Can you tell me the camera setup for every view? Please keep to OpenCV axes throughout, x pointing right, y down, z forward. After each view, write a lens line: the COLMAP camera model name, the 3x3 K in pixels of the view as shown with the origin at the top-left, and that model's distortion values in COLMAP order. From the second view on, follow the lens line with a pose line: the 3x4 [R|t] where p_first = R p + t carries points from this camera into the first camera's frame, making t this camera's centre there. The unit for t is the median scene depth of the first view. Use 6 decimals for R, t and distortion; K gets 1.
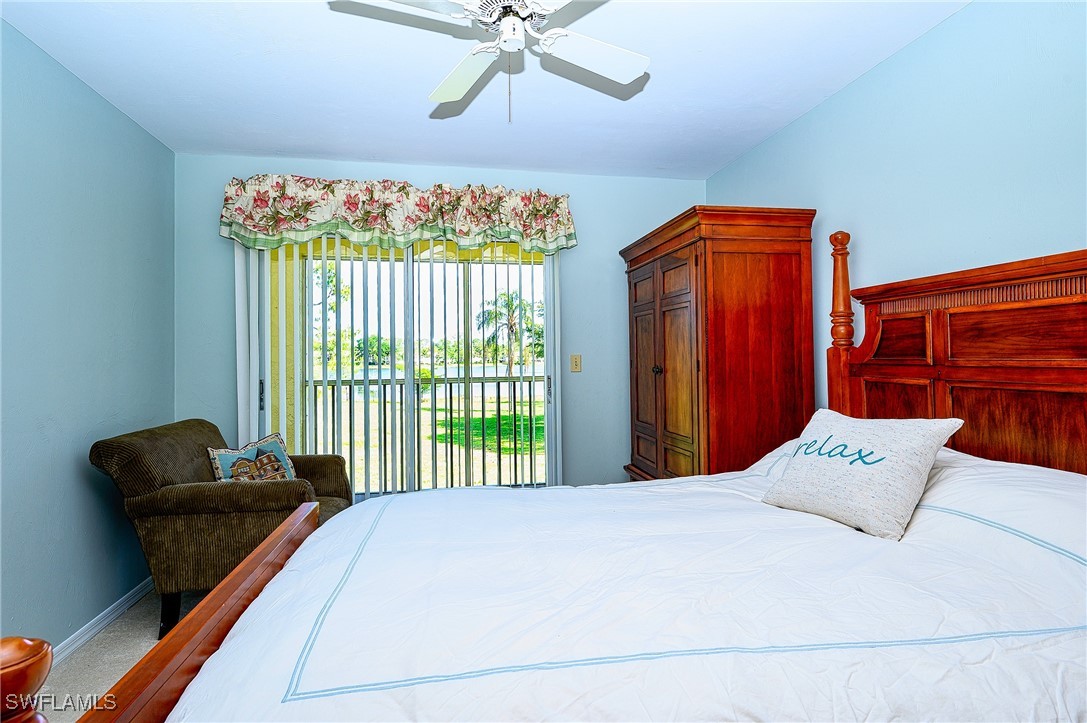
lens RADIAL K [[571.9, 0, 543.6], [0, 571.9, 336.2], [0, 0, 1]] dist [-0.000700, -0.000092]
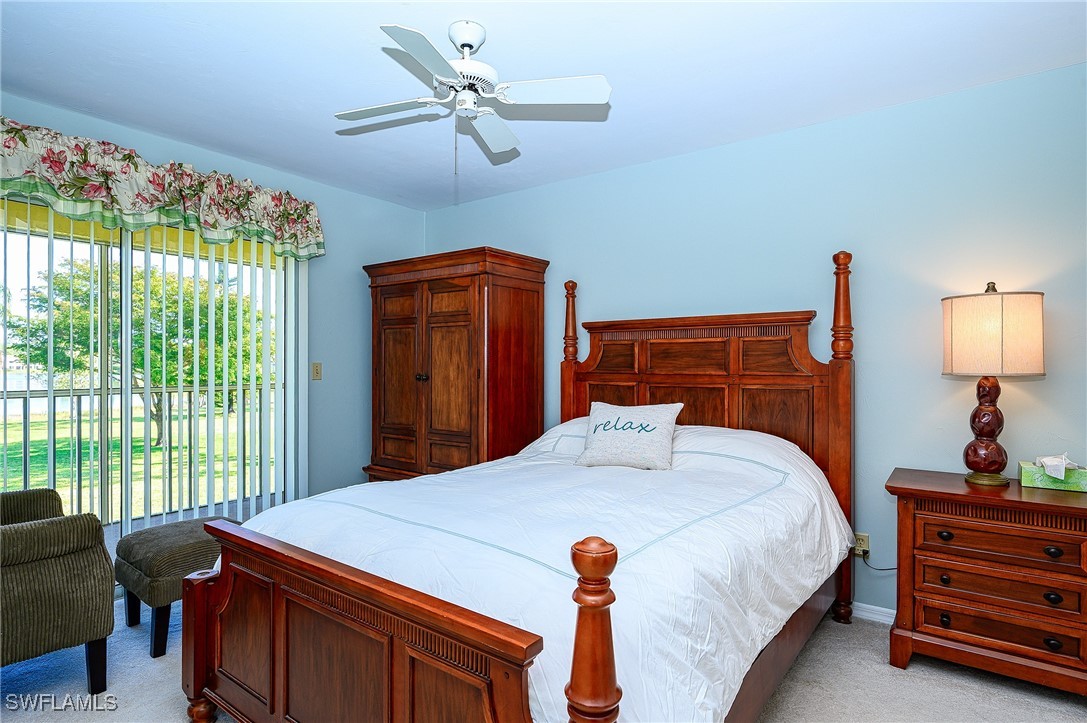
lens RADIAL K [[582.4, 0, 543.5], [0, 582.4, 361.5], [0, 0, 1]] dist [0.001548, 0.000721]
pose [[0.743721, 0.019512, 0.668205, -0.366318], [-0.036678, 0.999259, 0.011644, 0.003828], [-0.667483, -0.033169, 0.743886, -0.034402]]
